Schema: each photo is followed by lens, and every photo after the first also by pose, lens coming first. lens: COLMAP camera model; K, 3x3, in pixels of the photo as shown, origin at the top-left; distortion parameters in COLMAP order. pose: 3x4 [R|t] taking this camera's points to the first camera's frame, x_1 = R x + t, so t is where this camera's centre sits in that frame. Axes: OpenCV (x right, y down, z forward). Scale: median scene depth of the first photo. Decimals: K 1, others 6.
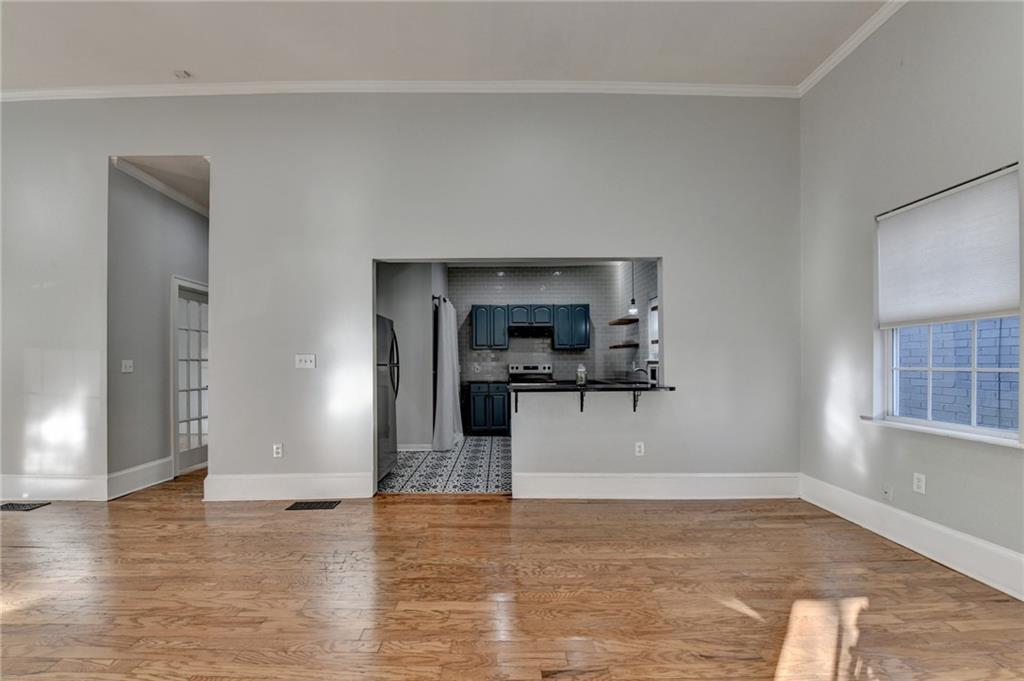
lens RADIAL K [[423.9, 0, 532.8], [0, 423.9, 366.3], [0, 0, 1]] dist [-0.013709, 0.000031]
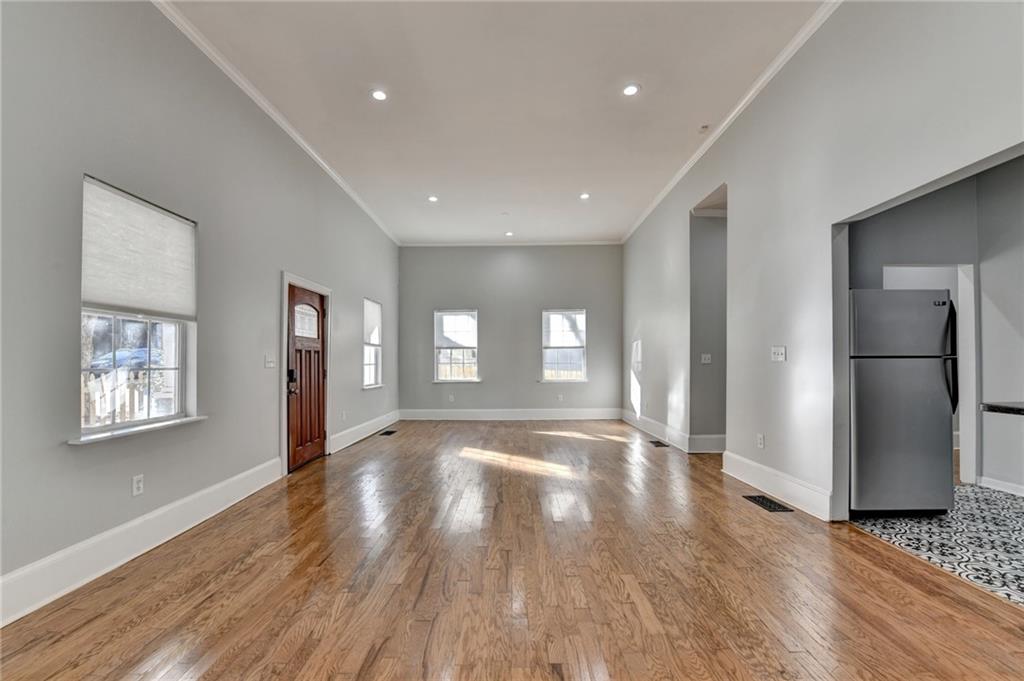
lens RADIAL K [[415.7, 0, 474.1], [0, 415.7, 364.0], [0, 0, 1]] dist [-0.020176, -0.000328]
pose [[-0.096632, 0.012931, -0.995236, 0.457075], [0.003657, 0.999913, 0.012636, -0.003883], [0.995314, -0.002419, -0.096670, 0.402798]]
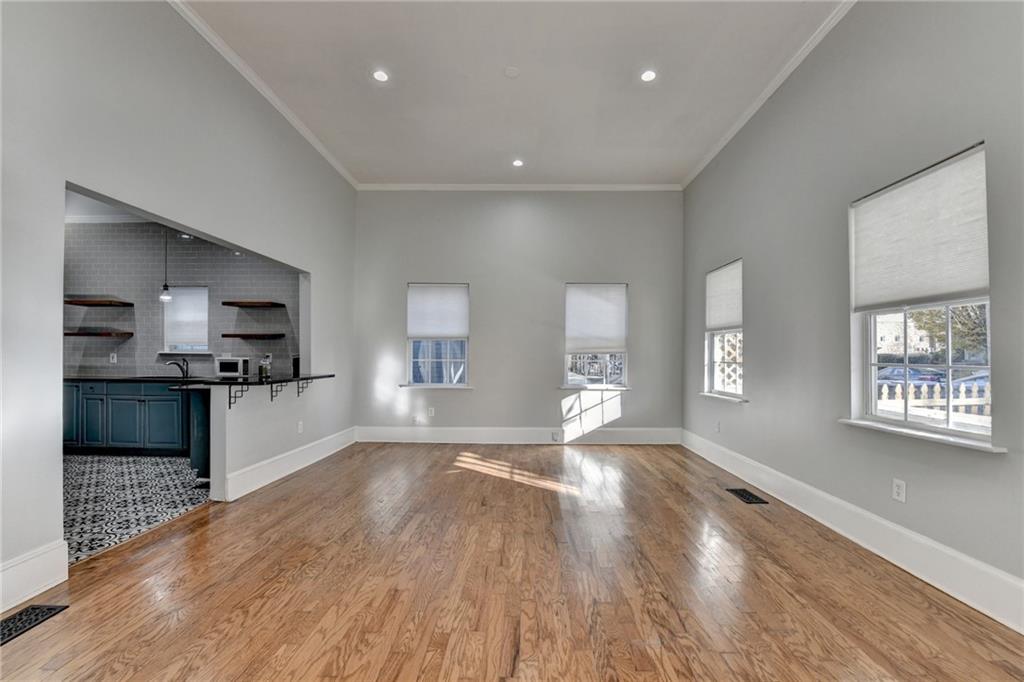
lens RADIAL K [[429.8, 0, 497.9], [0, 429.8, 353.9], [0, 0, 1]] dist [0.012110, 0.000077]
pose [[0.072154, 0.010774, 0.997335, -0.943175], [0.002199, 0.999938, -0.010961, 0.000204], [-0.997391, 0.002984, 0.072126, 0.345186]]
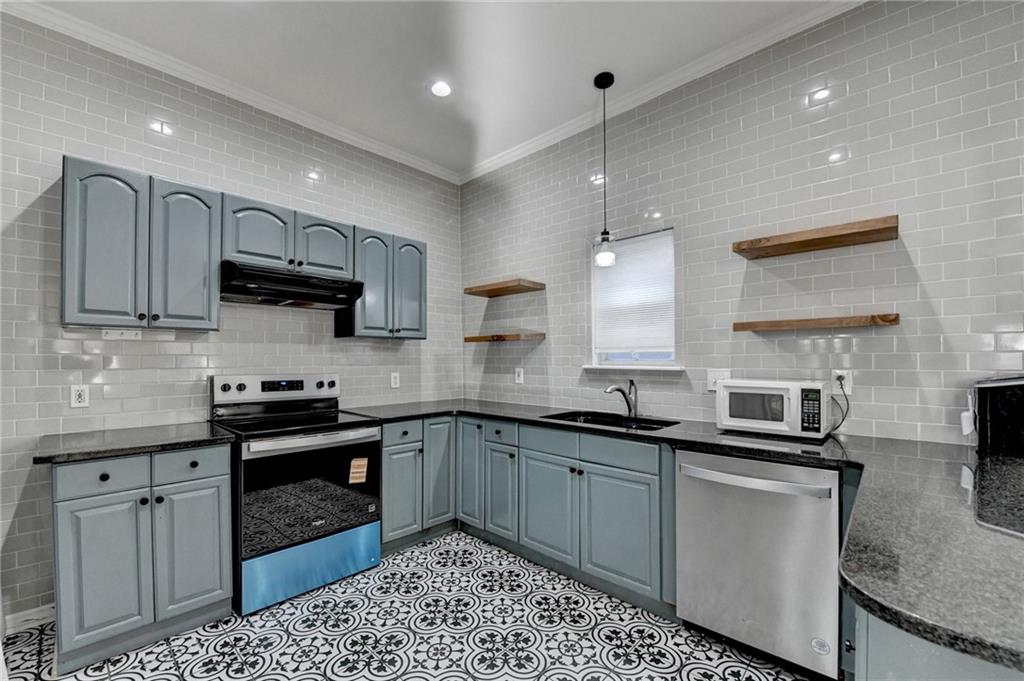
lens RADIAL K [[405.5, 0, 469.5], [0, 405.5, 357.0], [0, 0, 1]] dist [-0.016318, -0.000115]
pose [[0.754405, 0.014232, 0.656254, -0.221179], [-0.000218, 0.999770, -0.021432, -0.025006], [-0.656409, 0.016025, 0.754235, 1.163946]]
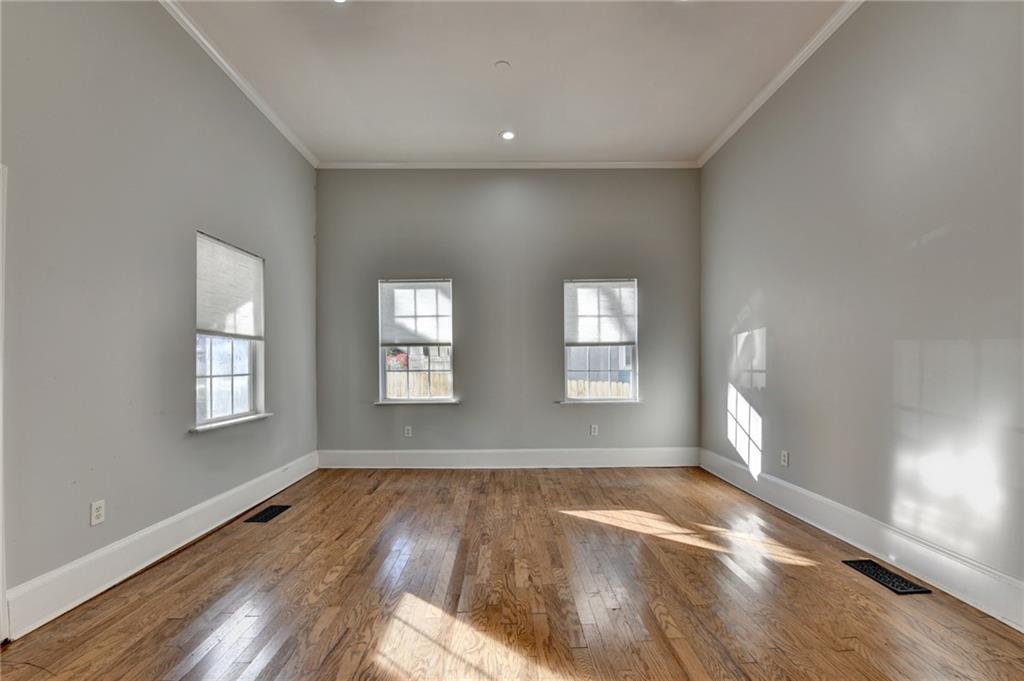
lens RADIAL K [[415.7, 0, 474.1], [0, 415.7, 364.0], [0, 0, 1]] dist [-0.020176, -0.000328]
pose [[-0.067603, 0.010270, -0.997659, -0.511661], [0.003070, 0.999944, 0.010086, -0.013681], [0.997708, -0.002381, -0.067630, 0.357366]]
